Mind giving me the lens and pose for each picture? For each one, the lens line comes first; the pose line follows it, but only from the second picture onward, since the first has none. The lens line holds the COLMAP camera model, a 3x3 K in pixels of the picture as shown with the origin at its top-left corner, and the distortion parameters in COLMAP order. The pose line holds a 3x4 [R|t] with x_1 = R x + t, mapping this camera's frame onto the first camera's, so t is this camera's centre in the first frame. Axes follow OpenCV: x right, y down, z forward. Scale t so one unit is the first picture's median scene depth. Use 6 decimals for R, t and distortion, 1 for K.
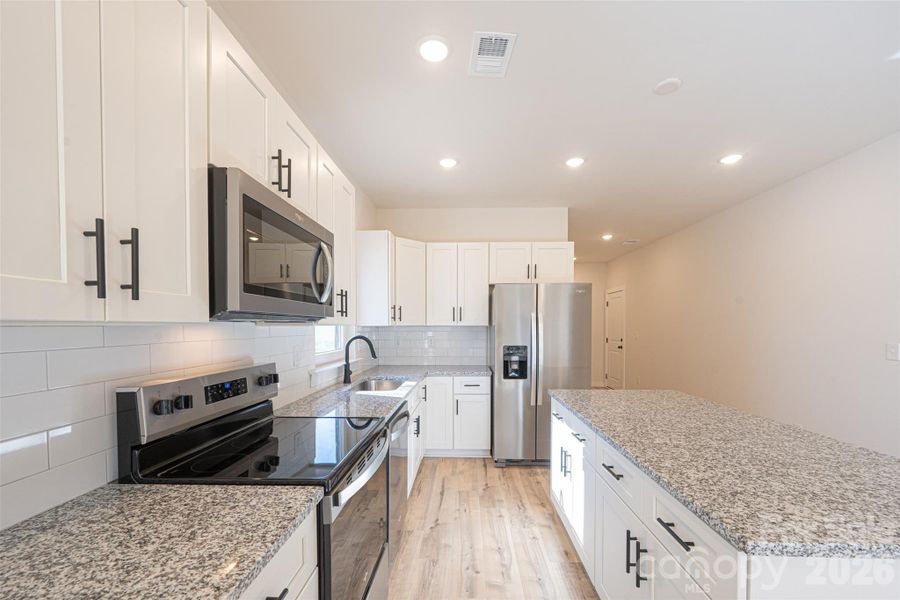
lens RADIAL K [[361.9, 0, 453.9], [0, 361.9, 333.6], [0, 0, 1]] dist [0.002101, 0.000495]
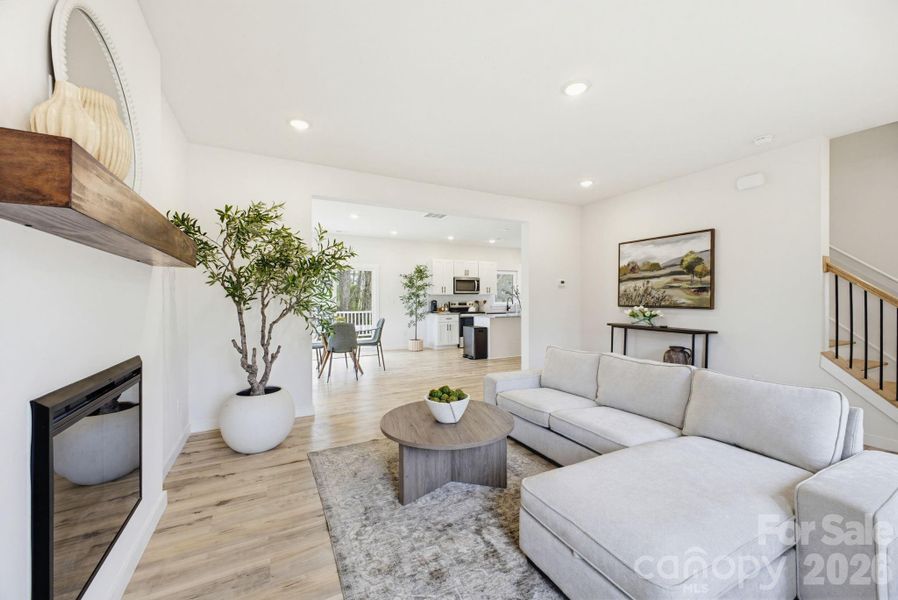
lens RADIAL K [[353.6, 0, 447.9], [0, 353.6, 296.6], [0, 0, 1]] dist [0.000363, -0.000168]
pose [[0.476396, -0.003965, -0.879222, 3.438960], [-0.017497, 0.999749, -0.013989, 0.075273], [0.879057, 0.022048, 0.476207, -1.629347]]
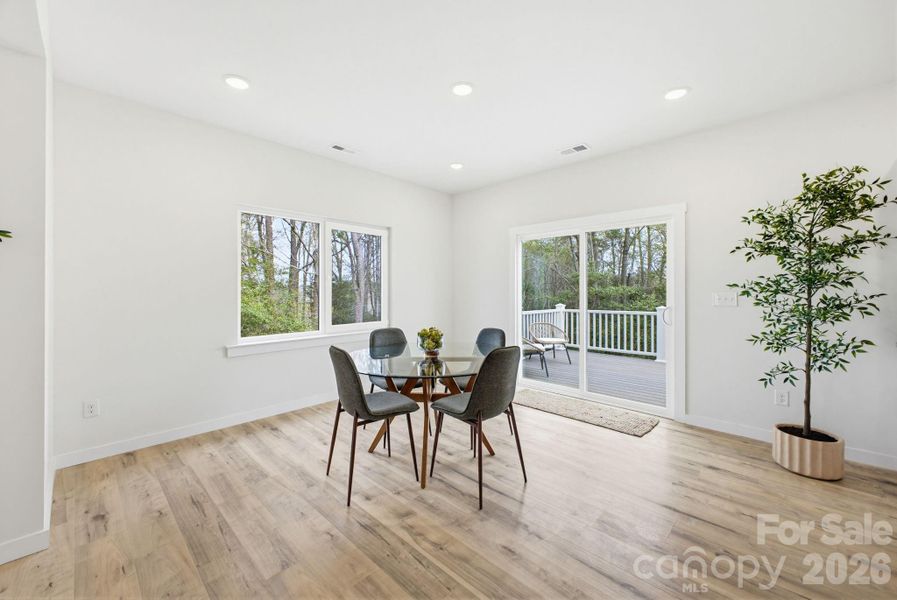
lens RADIAL K [[356.0, 0, 442.6], [0, 356.0, 289.9], [0, 0, 1]] dist [0.009844, -0.000414]
pose [[-0.670673, 0.001195, -0.741752, 1.396083], [-0.014807, 0.999778, 0.014999, 0.042782], [0.741605, 0.021042, -0.670506, -0.113153]]
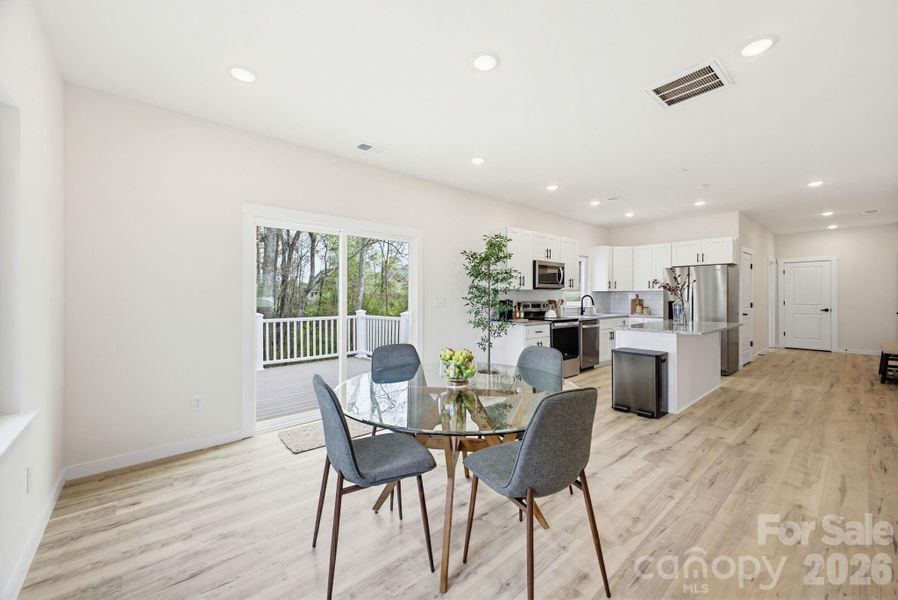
lens RADIAL K [[353.6, 0, 447.9], [0, 353.6, 296.6], [0, 0, 1]] dist [0.000363, -0.000168]
pose [[0.674188, 0.003404, -0.738552, 1.143681], [-0.016274, 0.999815, -0.010248, 0.073604], [0.738381, 0.018929, 0.674118, -1.687888]]
